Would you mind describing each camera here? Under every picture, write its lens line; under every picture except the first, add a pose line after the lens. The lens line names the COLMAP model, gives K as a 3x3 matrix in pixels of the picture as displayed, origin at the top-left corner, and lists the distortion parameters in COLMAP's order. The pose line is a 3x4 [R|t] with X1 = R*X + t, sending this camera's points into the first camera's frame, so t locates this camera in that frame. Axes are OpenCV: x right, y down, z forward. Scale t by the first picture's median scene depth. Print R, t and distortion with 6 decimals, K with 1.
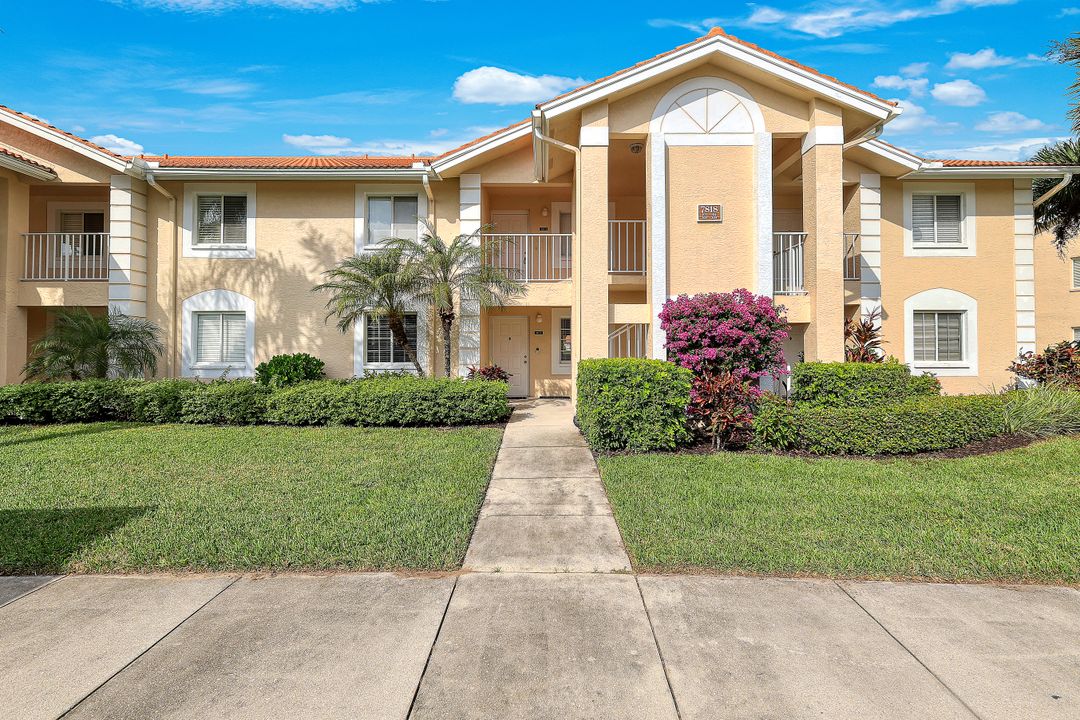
lens RADIAL K [[501.3, 0, 529.0], [0, 501.3, 360.4], [0, 0, 1]] dist [0.001252, -0.000720]
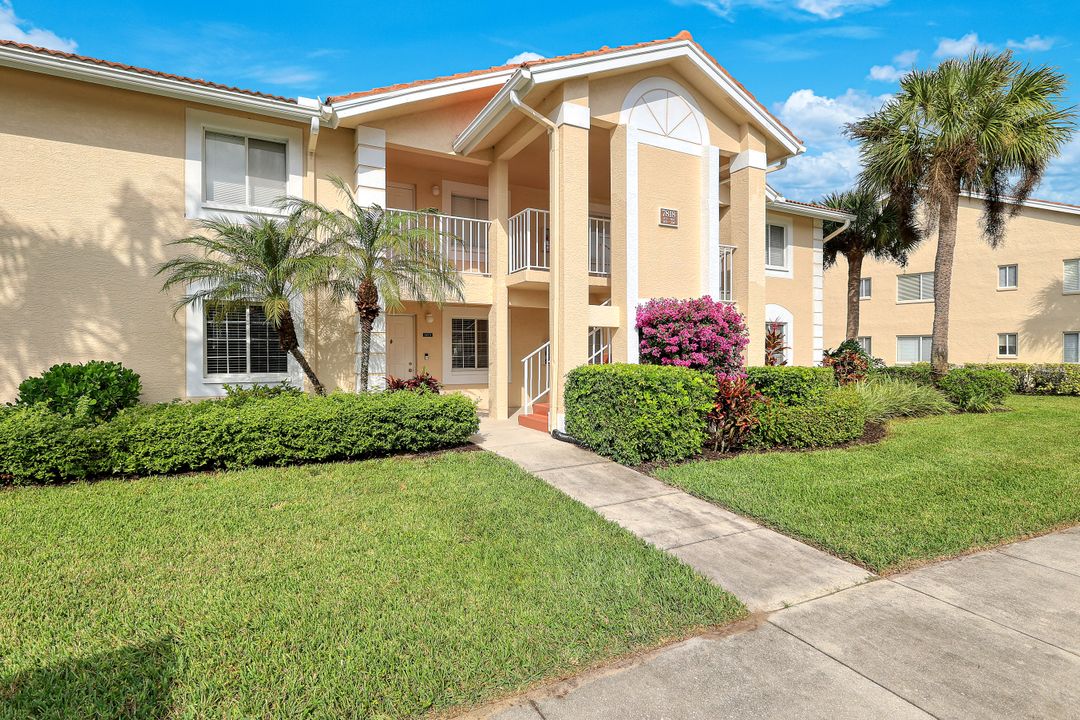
lens RADIAL K [[550.1, 0, 539.9], [0, 550.1, 377.4], [0, 0, 1]] dist [0.003215, 0.000771]
pose [[0.875518, -0.019752, 0.482782, -0.398733], [0.011514, 0.999733, 0.020022, -0.001459], [-0.483049, -0.011971, 0.875512, 0.163967]]
